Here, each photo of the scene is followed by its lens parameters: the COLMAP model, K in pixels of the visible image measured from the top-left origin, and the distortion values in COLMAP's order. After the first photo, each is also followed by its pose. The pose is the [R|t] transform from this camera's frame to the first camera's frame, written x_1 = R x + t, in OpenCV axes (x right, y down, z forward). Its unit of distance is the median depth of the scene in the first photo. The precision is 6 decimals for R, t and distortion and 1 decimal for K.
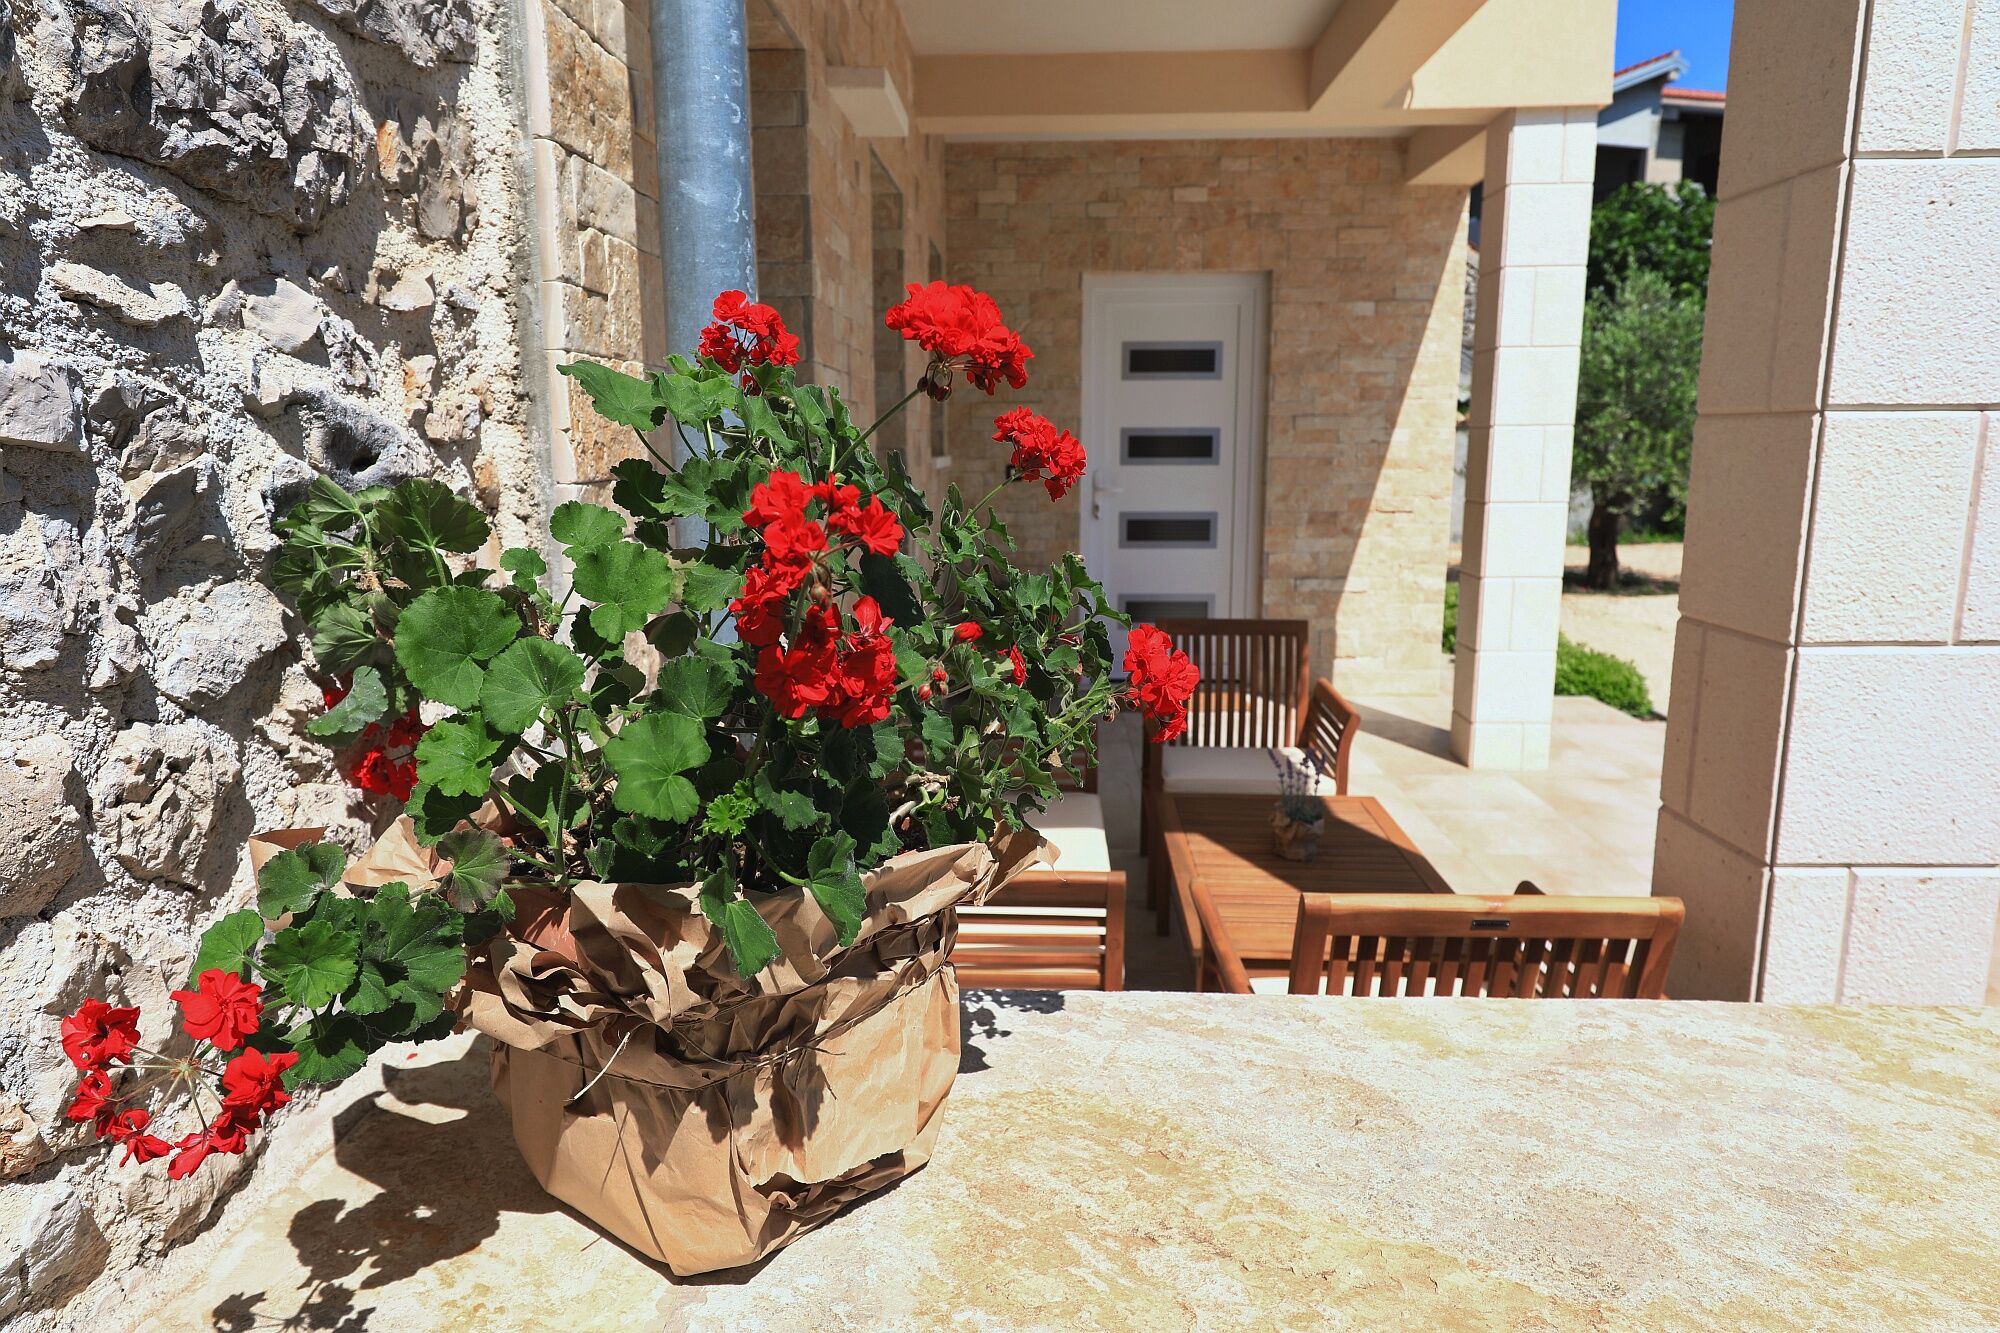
lens RADIAL K [[1264.8, 0, 990.6], [0, 1264.8, 661.8], [0, 0, 1]] dist [-0.027442, 0.001680]
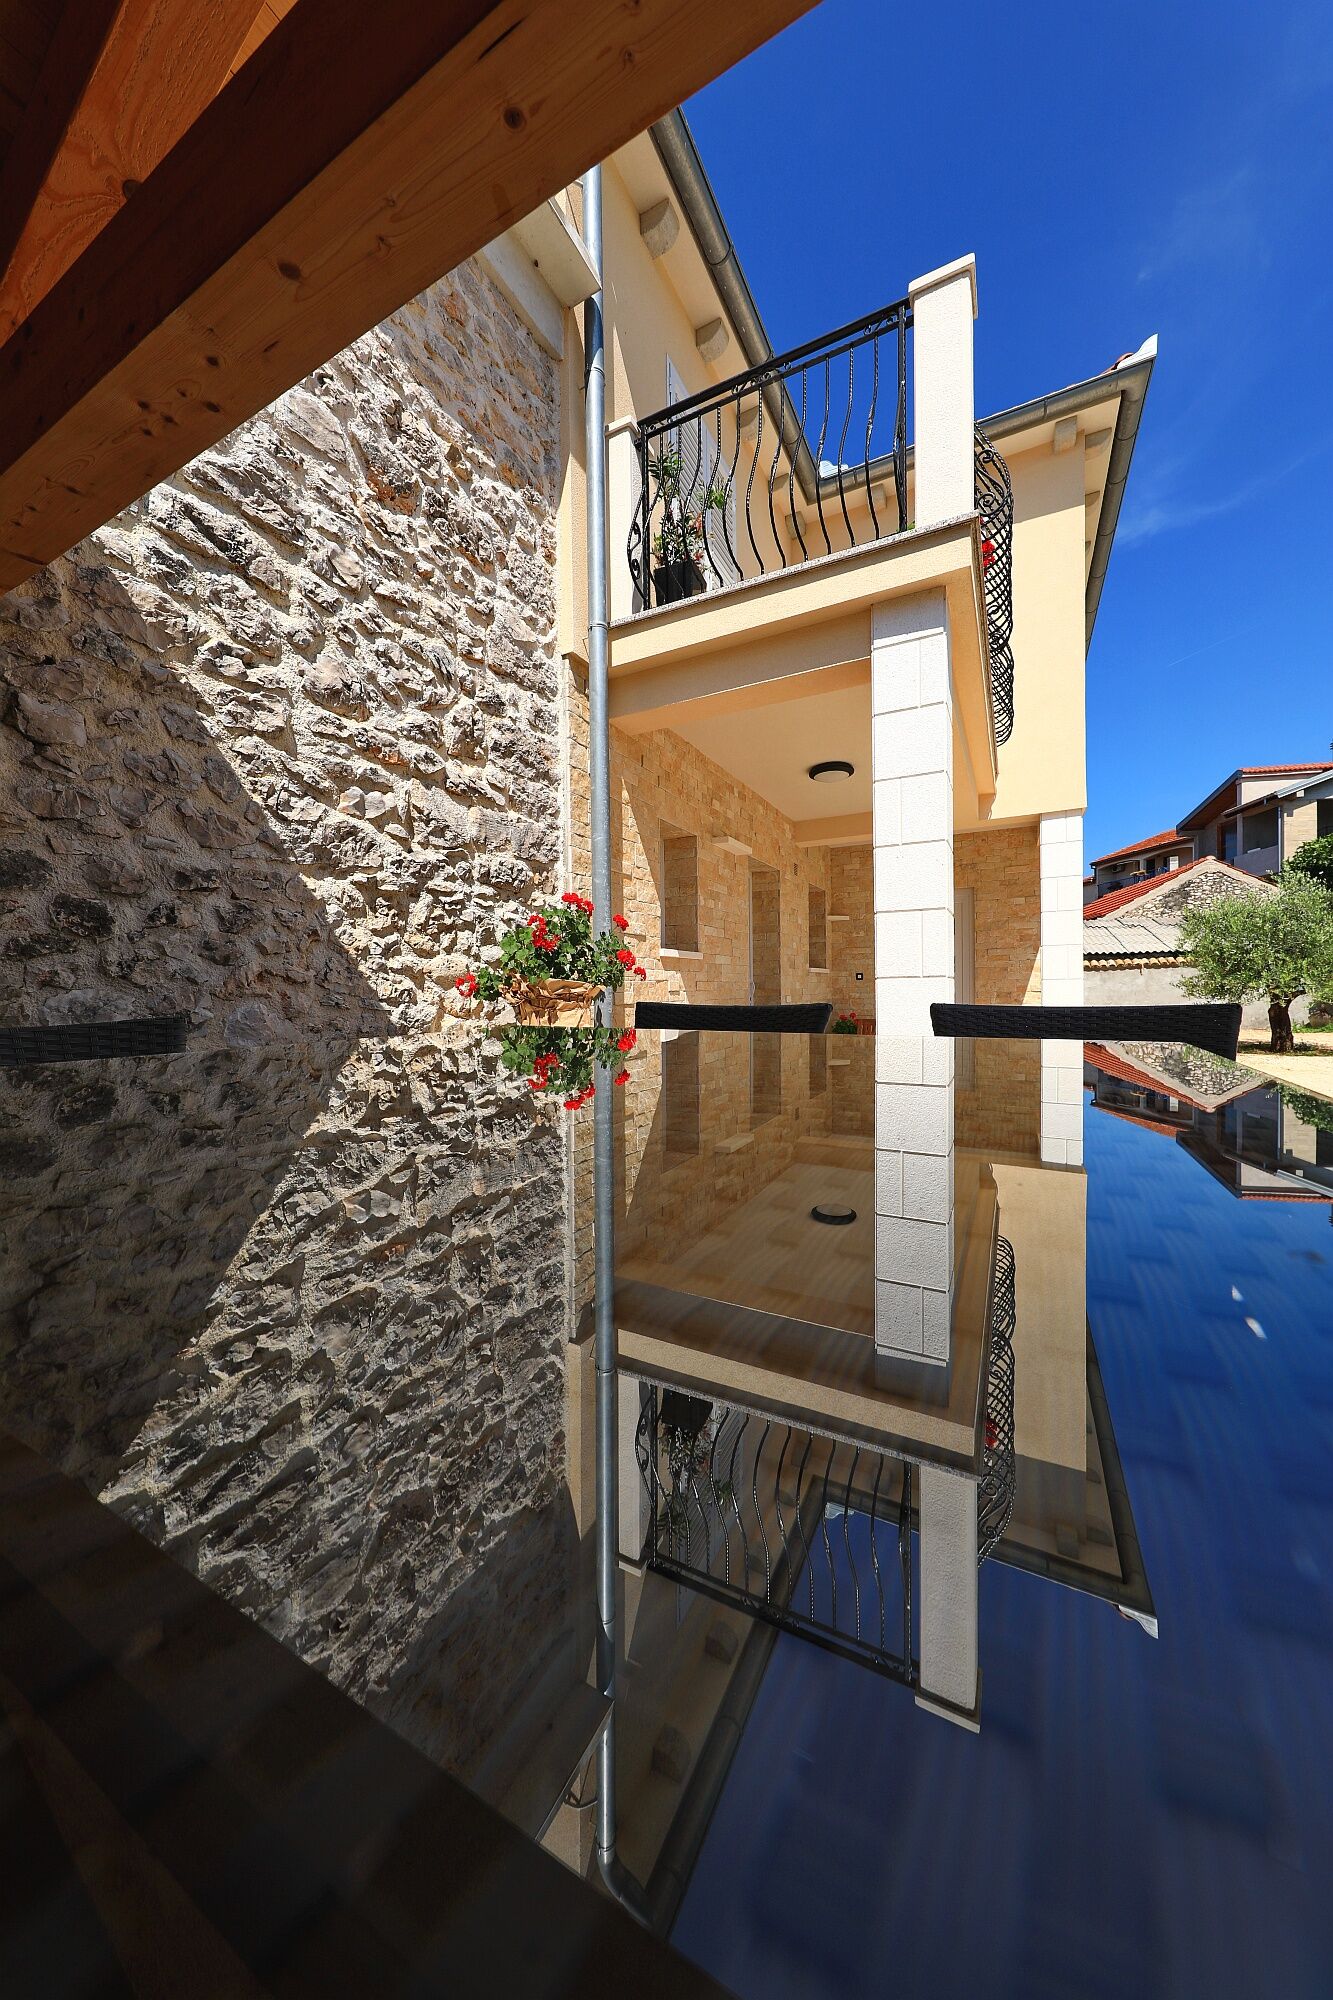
lens RADIAL K [[647.5, 0, 709.2], [0, 647.5, 981.6], [0, 0, 1]] dist [0.013198, 0.000023]
pose [[0.917870, -0.005267, -0.396847, 1.610087], [-0.066236, 0.983856, -0.166256, 0.559966], [0.391316, 0.178887, 0.902702, -1.446992]]
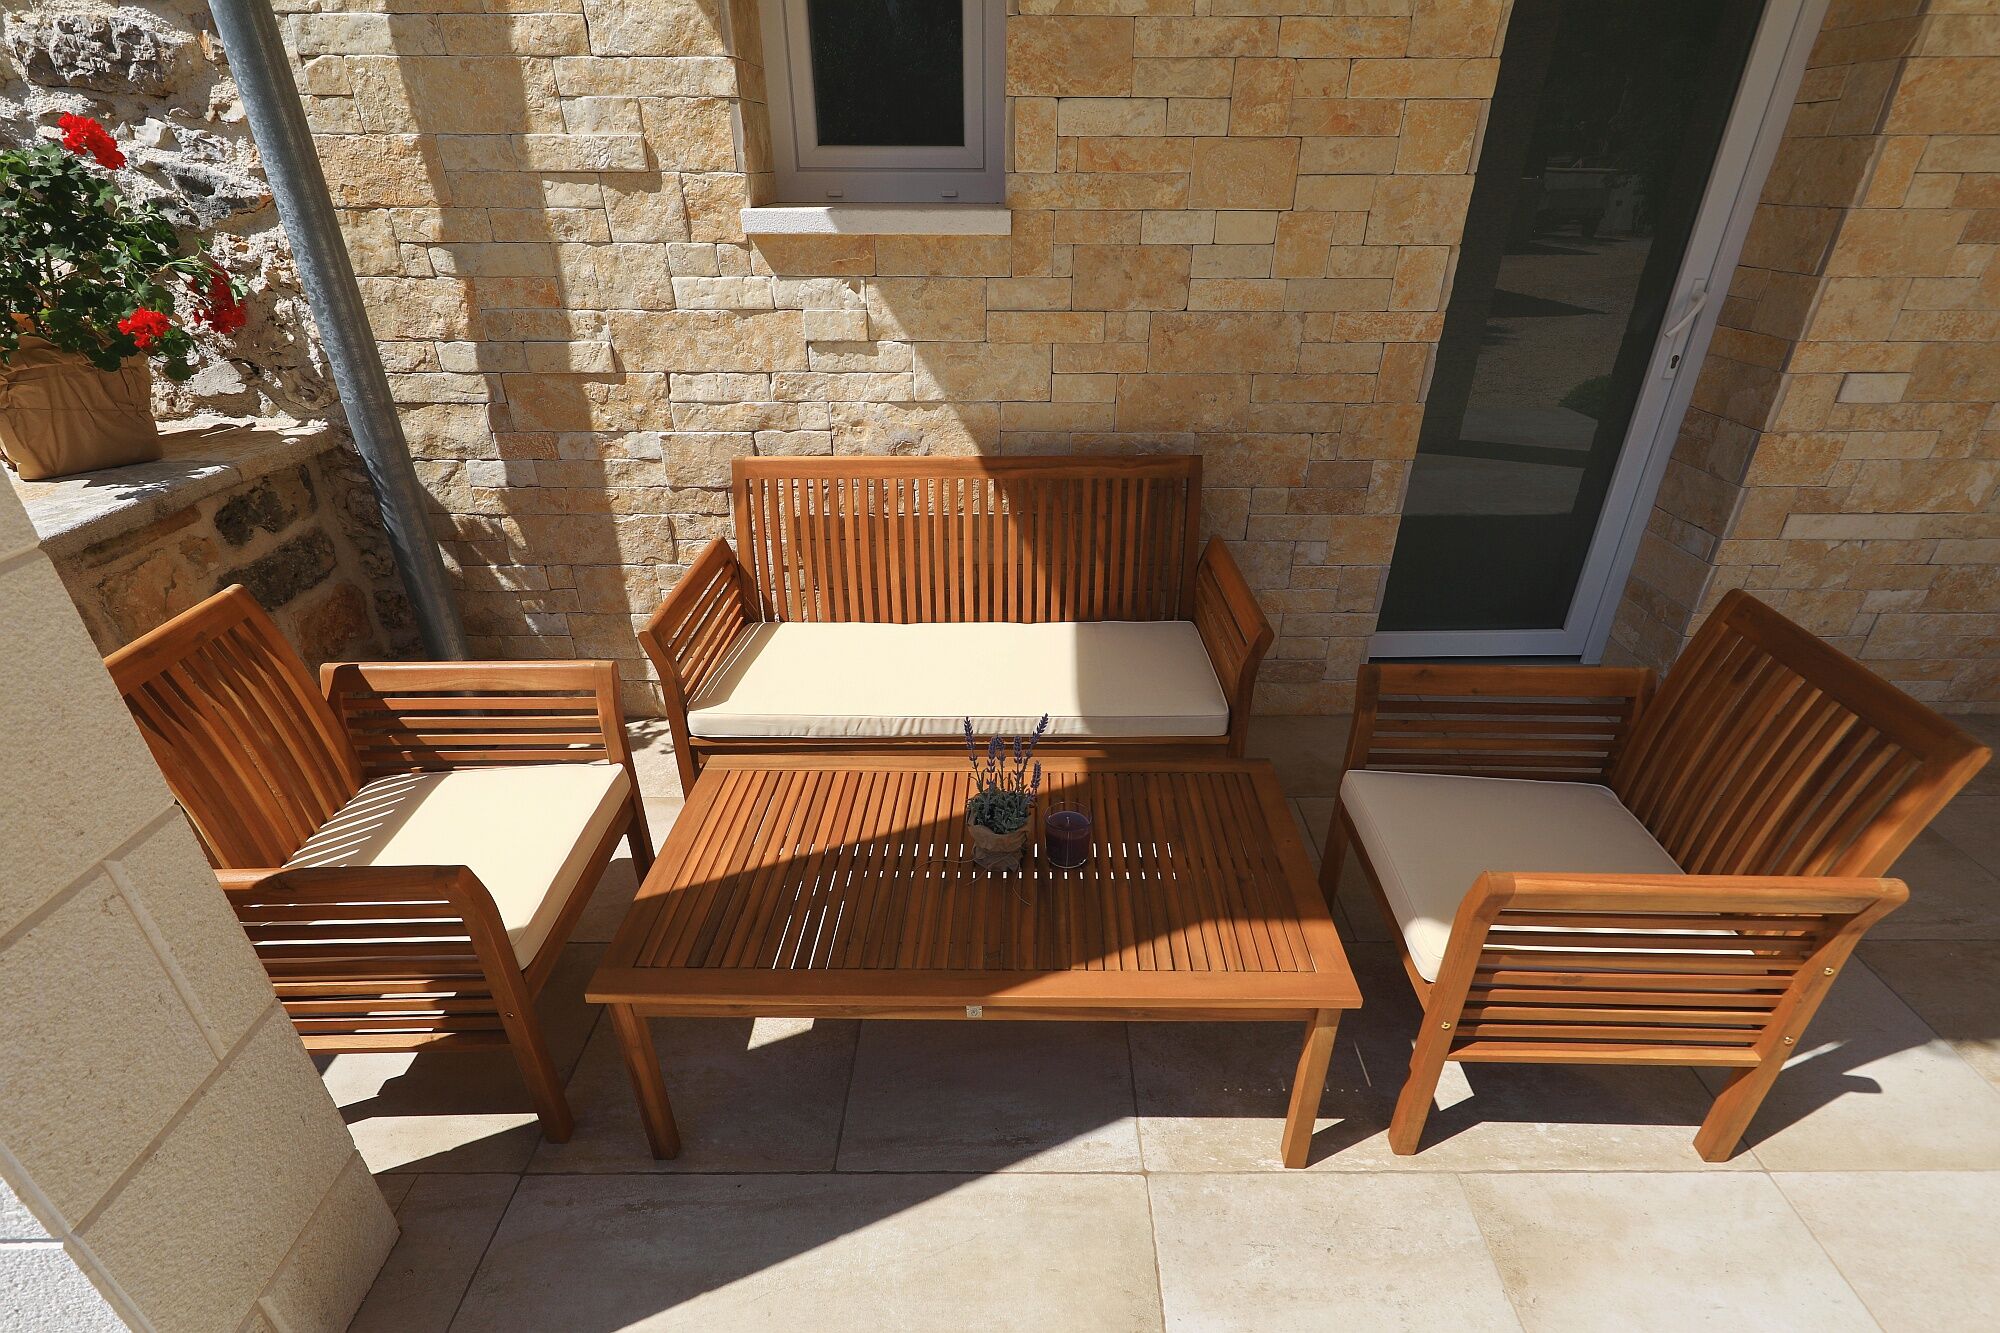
lens RADIAL K [[968.3, 0, 989.7], [0, 968.3, 658.0], [0, 0, 1]] dist [-0.002647, 0.003852]
pose [[0.045445, 0.507270, -0.860588, 1.996184], [-0.174599, 0.852251, 0.493136, -0.672082], [0.983590, 0.127847, 0.127299, 2.720850]]
